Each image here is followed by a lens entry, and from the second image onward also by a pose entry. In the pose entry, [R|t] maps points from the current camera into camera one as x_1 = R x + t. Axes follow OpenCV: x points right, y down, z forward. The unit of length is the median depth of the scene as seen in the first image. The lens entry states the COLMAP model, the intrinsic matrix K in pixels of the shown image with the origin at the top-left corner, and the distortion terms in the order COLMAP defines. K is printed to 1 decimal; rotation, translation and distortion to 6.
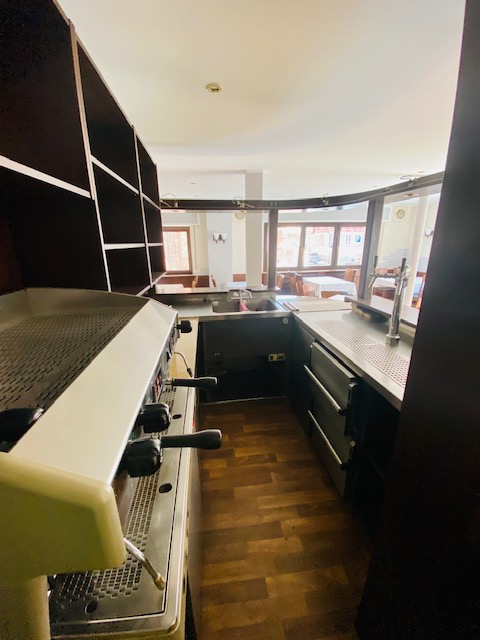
lens RADIAL K [[264.4, 0, 225.5], [0, 264.4, 317.5], [0, 0, 1]] dist [0.016261, -0.001444]
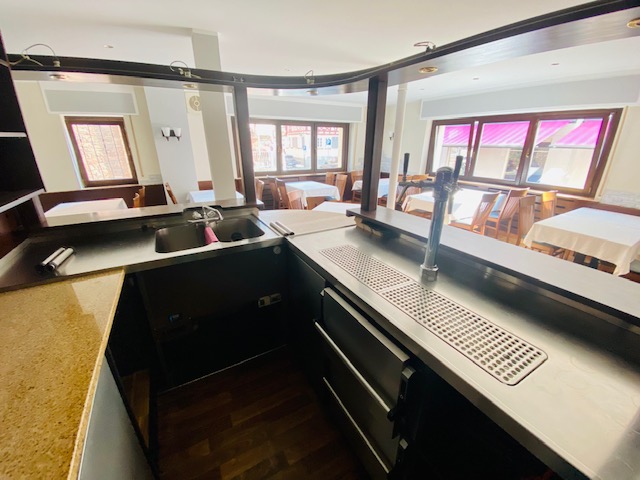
lens RADIAL K [[264.4, 0, 318.7], [0, 264.4, 238.0], [0, 0, 1]] dist [0.016261, -0.001444]
pose [[0.910009, -0.120822, 0.396591, 0.046100], [0.096675, 0.992063, 0.080405, -0.055431], [-0.403158, -0.034829, 0.914467, 0.266885]]
